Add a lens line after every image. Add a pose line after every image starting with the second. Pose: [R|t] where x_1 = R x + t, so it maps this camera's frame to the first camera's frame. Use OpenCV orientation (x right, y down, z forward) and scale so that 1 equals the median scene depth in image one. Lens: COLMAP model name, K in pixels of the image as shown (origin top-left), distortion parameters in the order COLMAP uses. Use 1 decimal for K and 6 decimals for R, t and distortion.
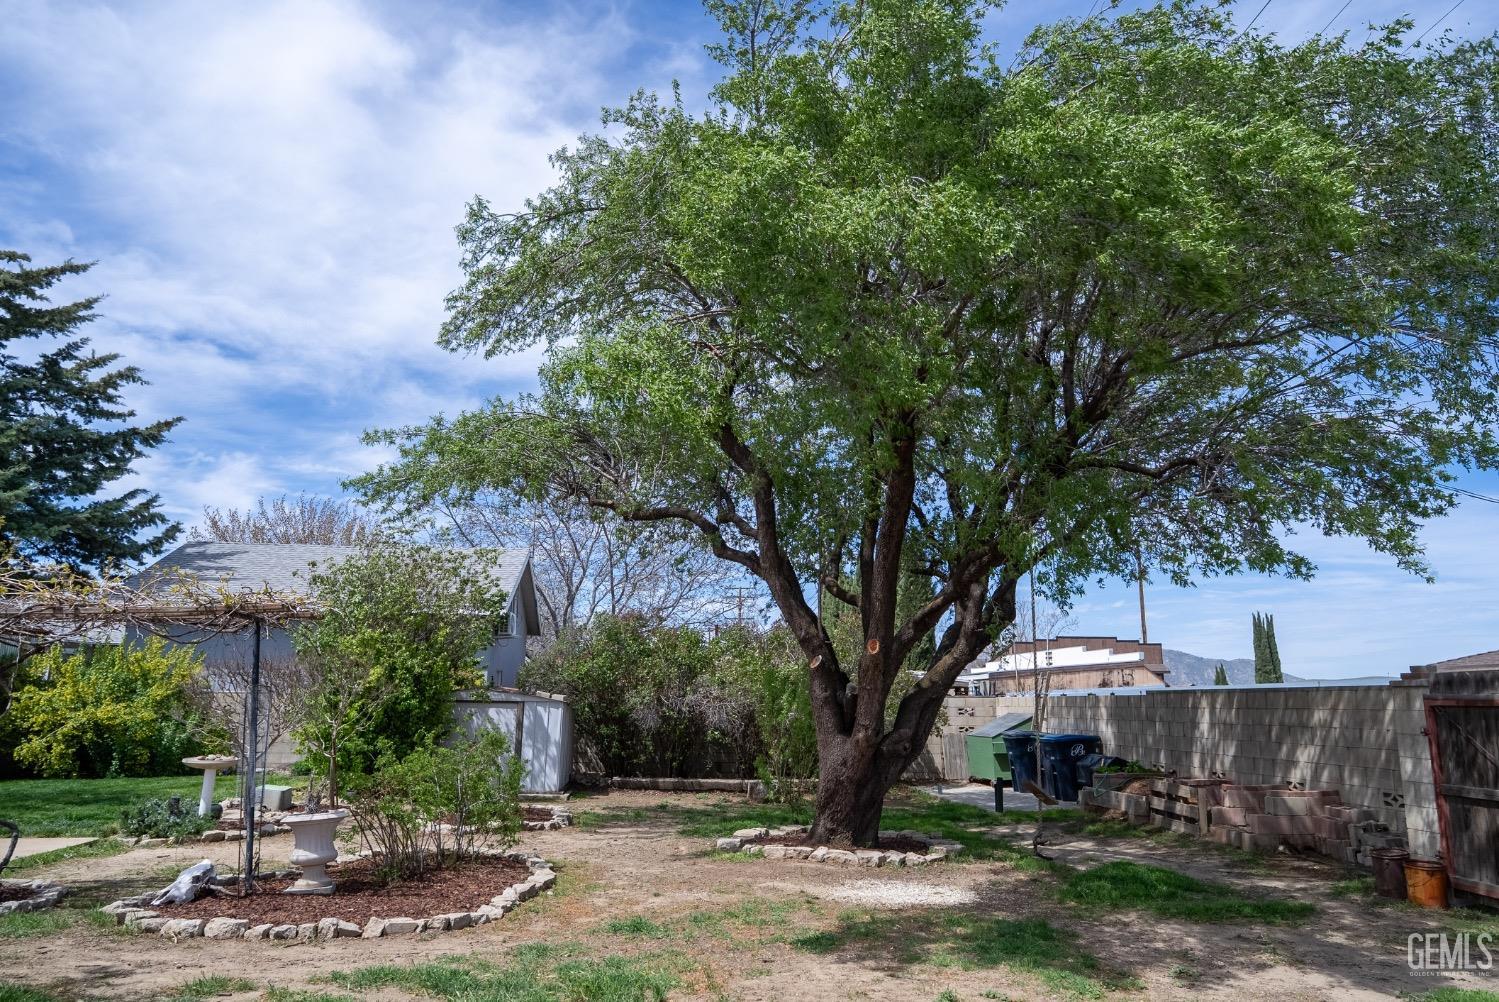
lens RADIAL K [[1004.0, 0, 748.4], [0, 1004.0, 490.6], [0, 0, 1]] dist [0.001321, -0.002399]
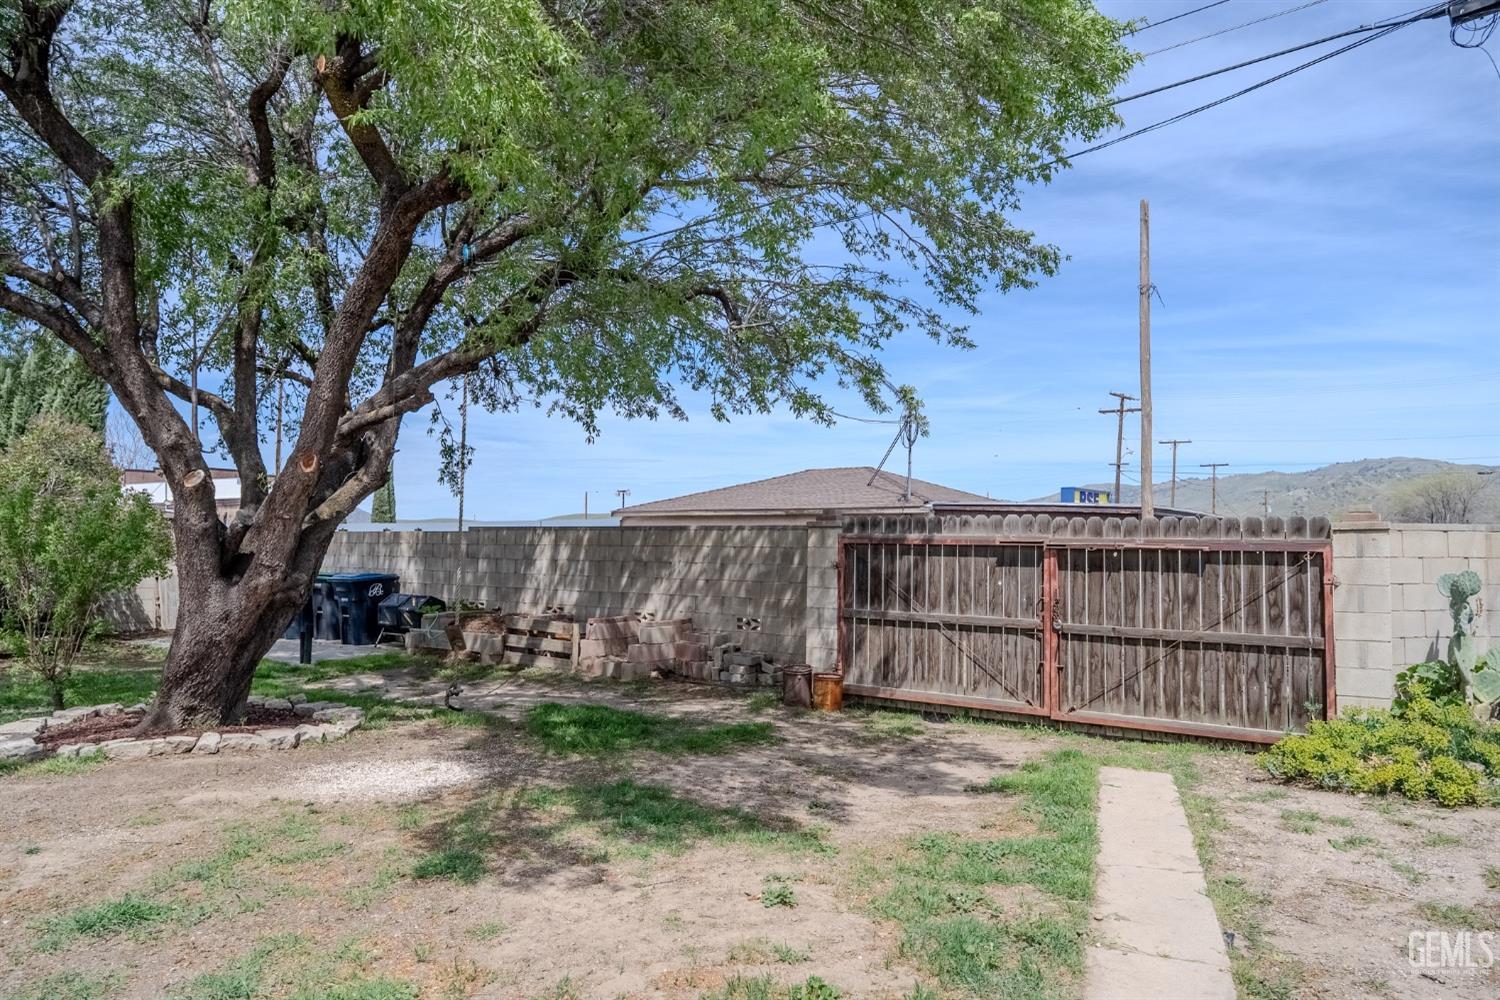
lens RADIAL K [[1000.9, 0, 748.3], [0, 1000.9, 499.0], [0, 0, 1]] dist [0.000158, 0.001185]
pose [[0.660560, 0.037217, 0.749850, -0.223653], [-0.161022, 0.982552, 0.093082, 0.064878], [-0.733303, -0.182228, 0.655027, 0.292316]]
